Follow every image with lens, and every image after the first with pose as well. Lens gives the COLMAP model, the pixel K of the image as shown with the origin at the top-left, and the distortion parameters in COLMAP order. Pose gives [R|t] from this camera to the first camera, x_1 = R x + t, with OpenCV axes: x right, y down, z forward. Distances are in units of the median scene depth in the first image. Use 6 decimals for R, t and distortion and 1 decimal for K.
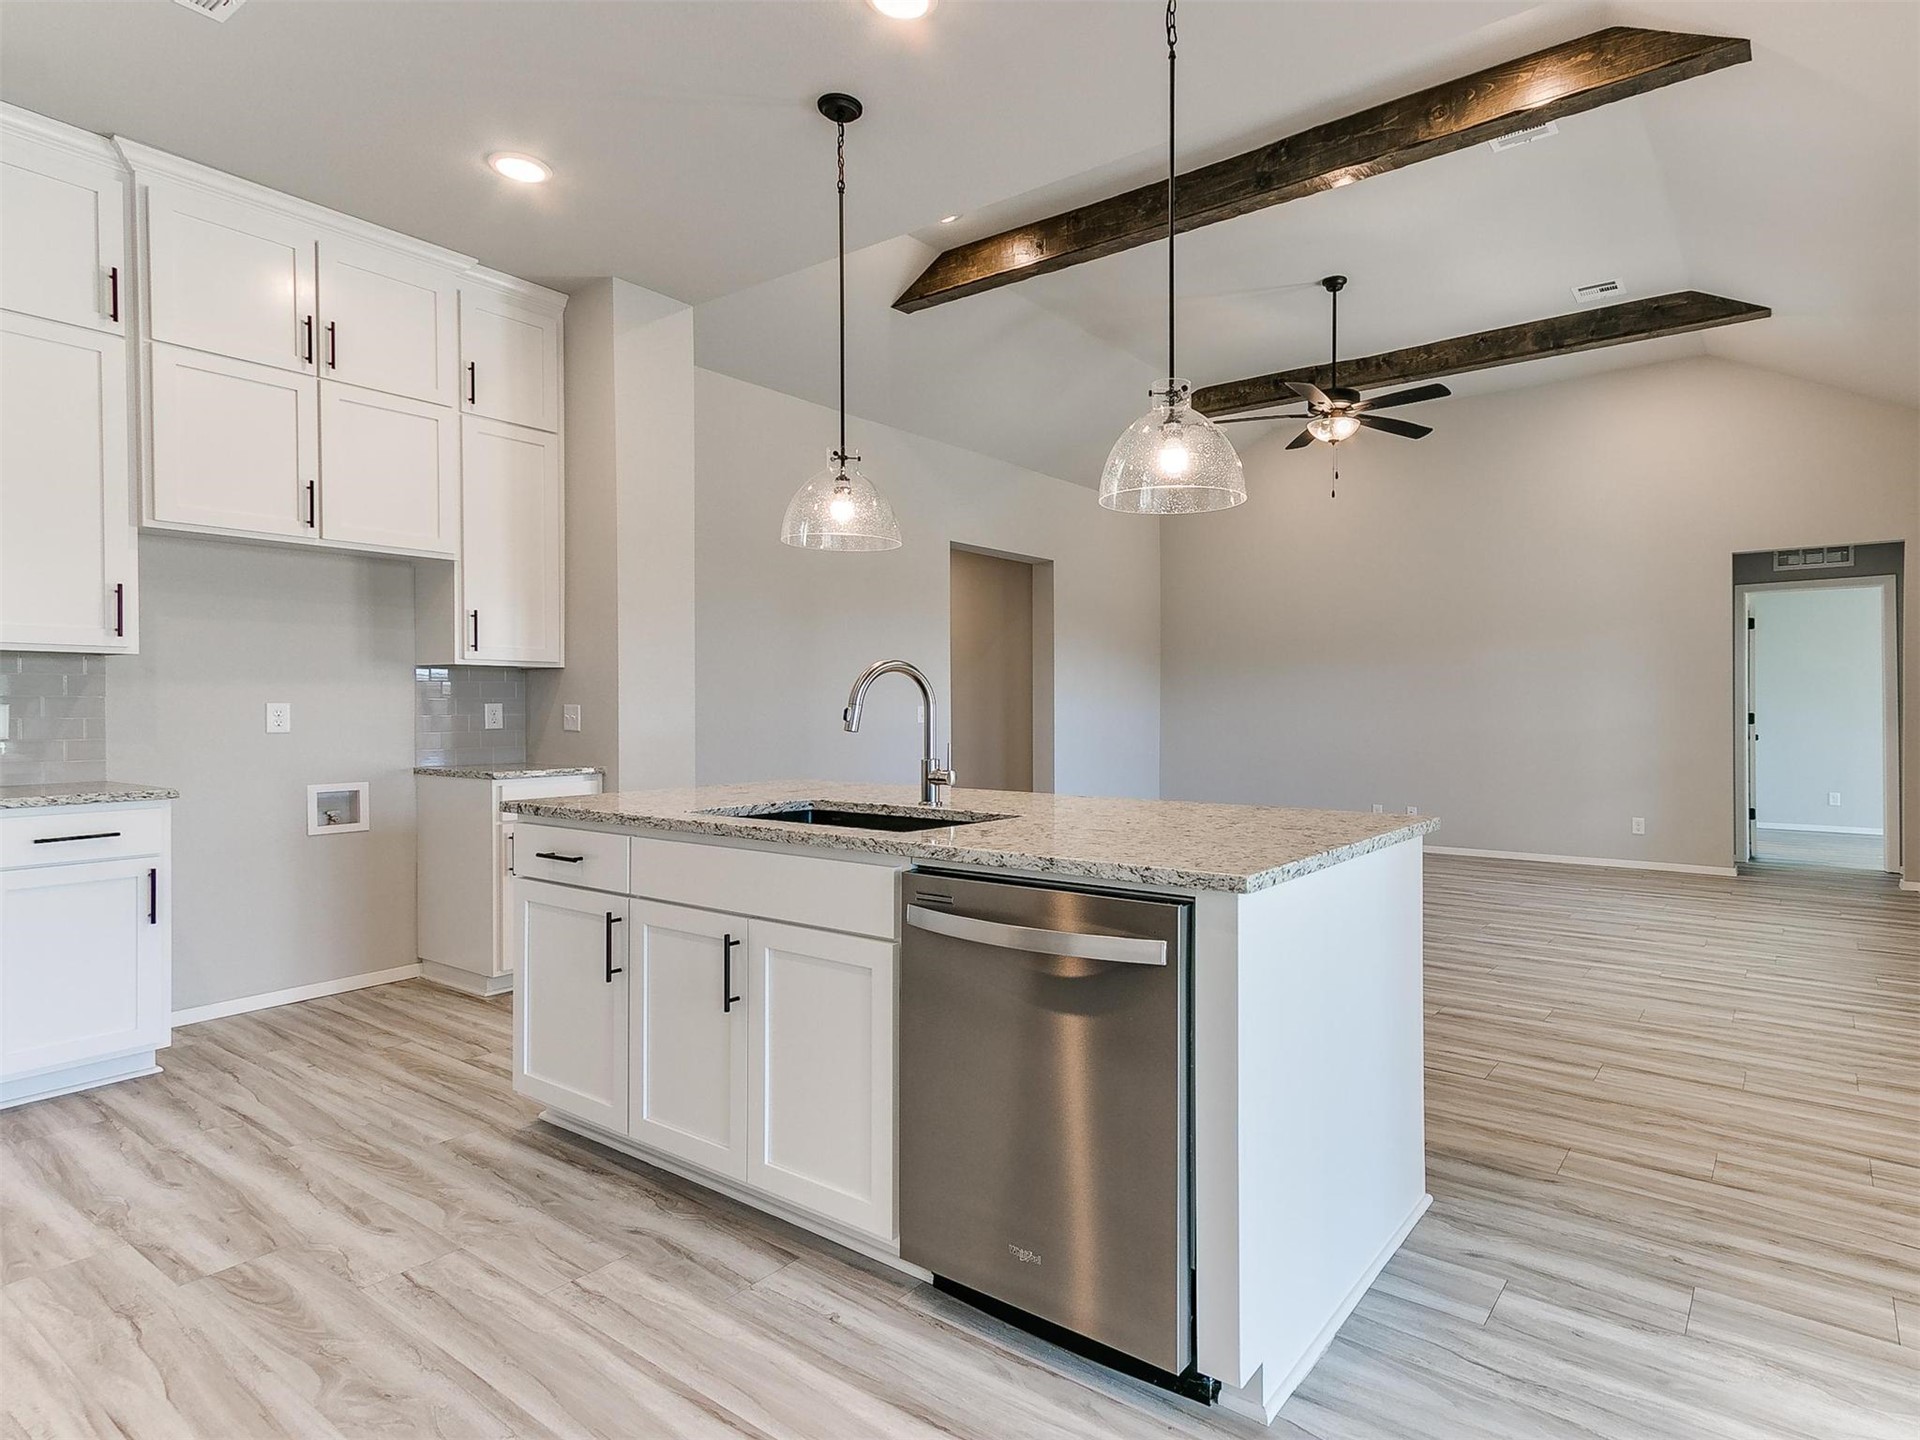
lens RADIAL K [[996.7, 0, 1056.8], [0, 996.7, 702.8], [0, 0, 1]] dist [0.015733, 0.004313]
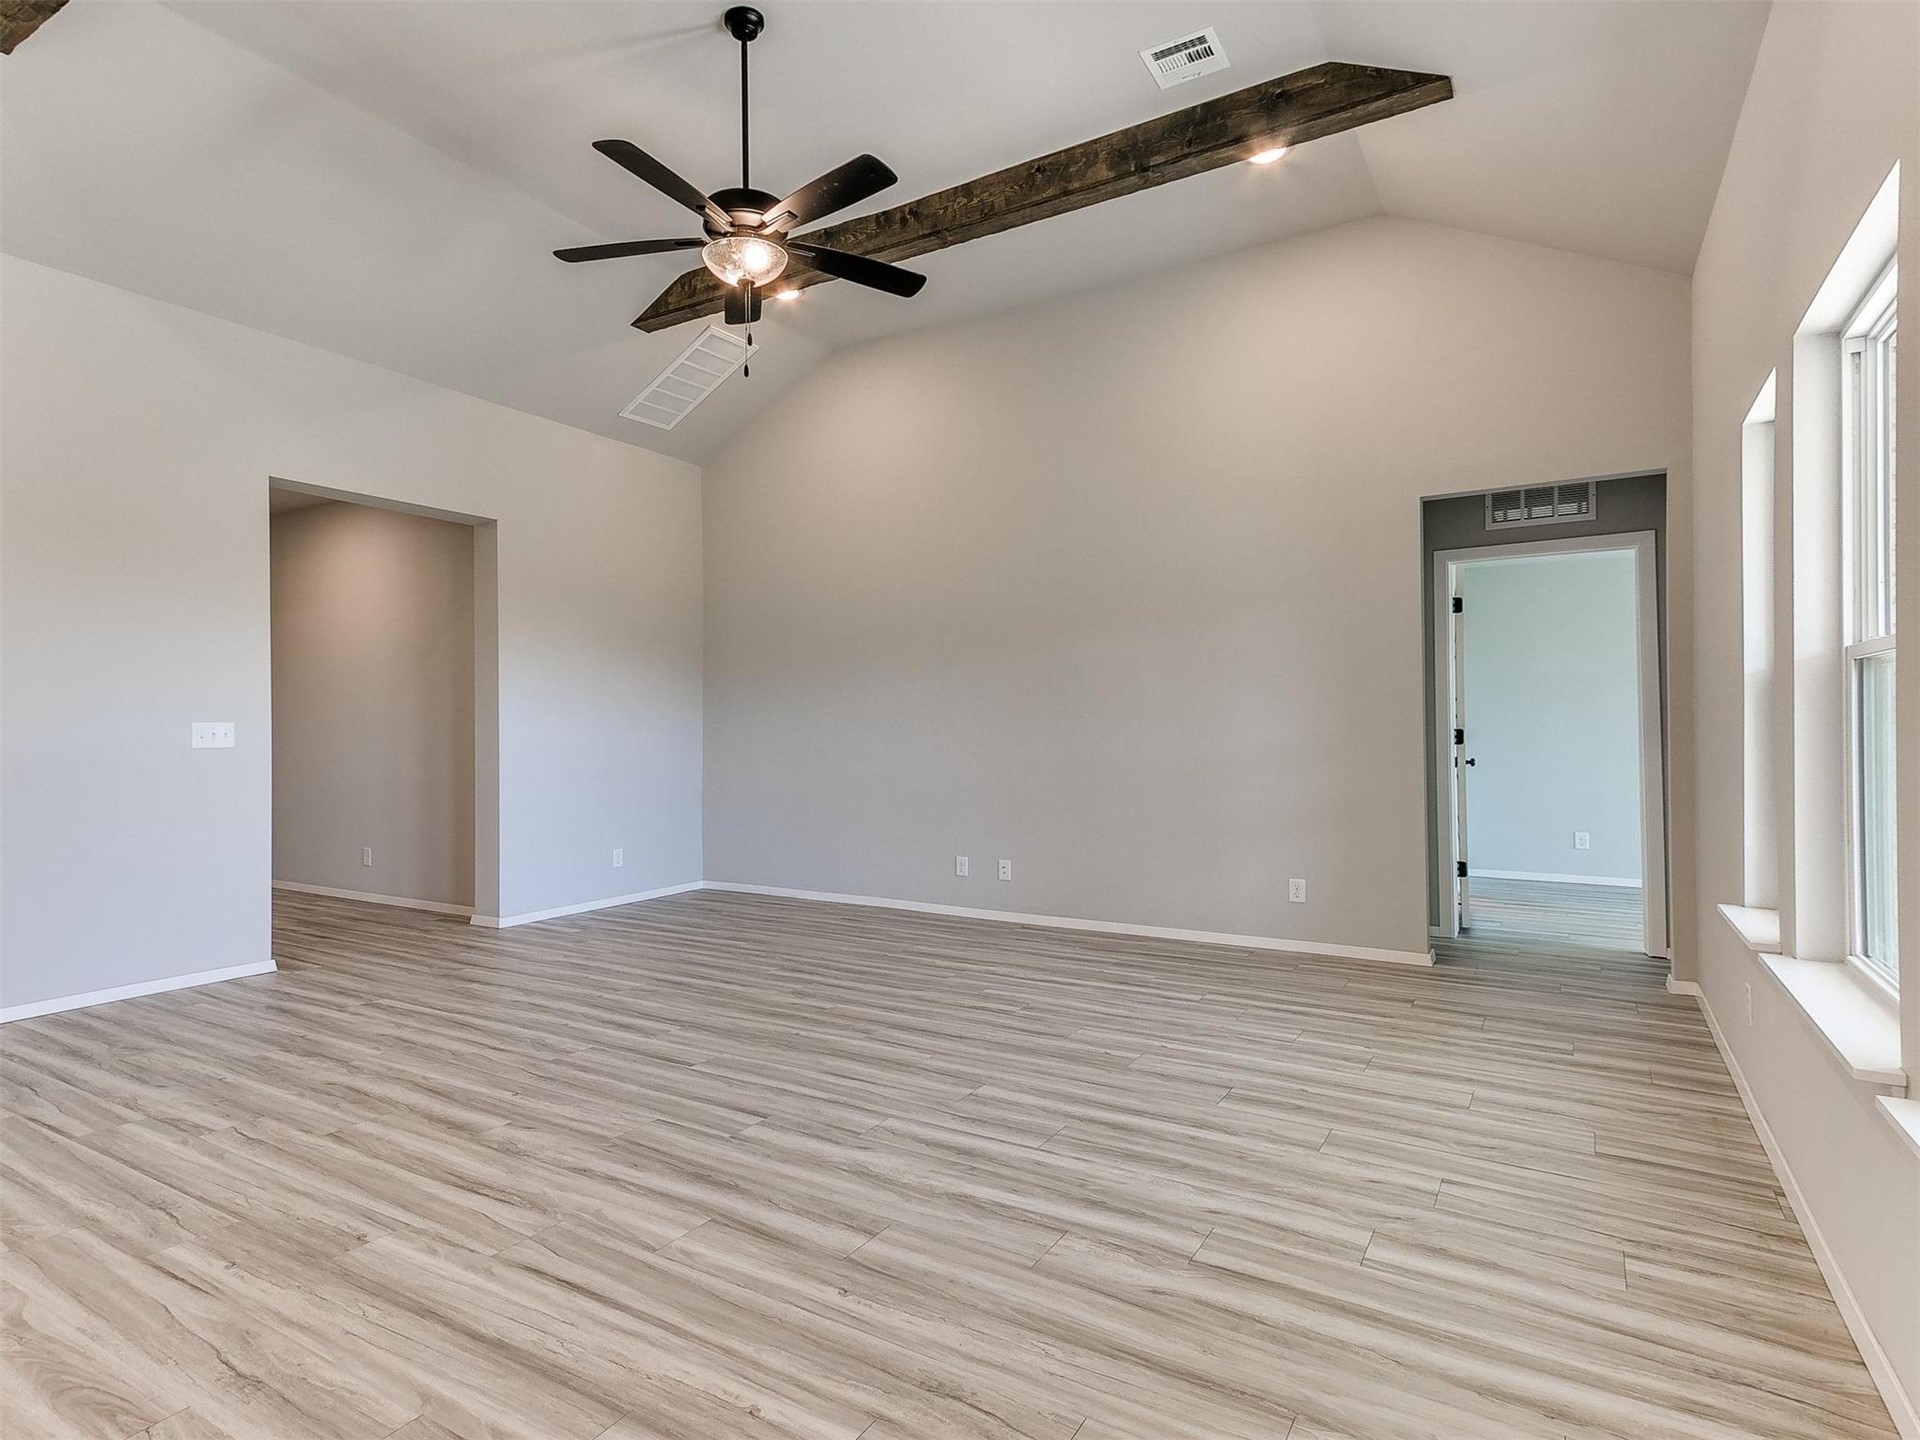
lens RADIAL K [[996.7, 0, 842.3], [0, 996.7, 711.3], [0, 0, 1]] dist [0.015733, 0.004313]
pose [[0.999936, -0.002092, 0.011140, 0.270981], [0.002268, 0.999873, -0.015785, 0.008988], [-0.011105, 0.015809, 0.999813, 0.321860]]
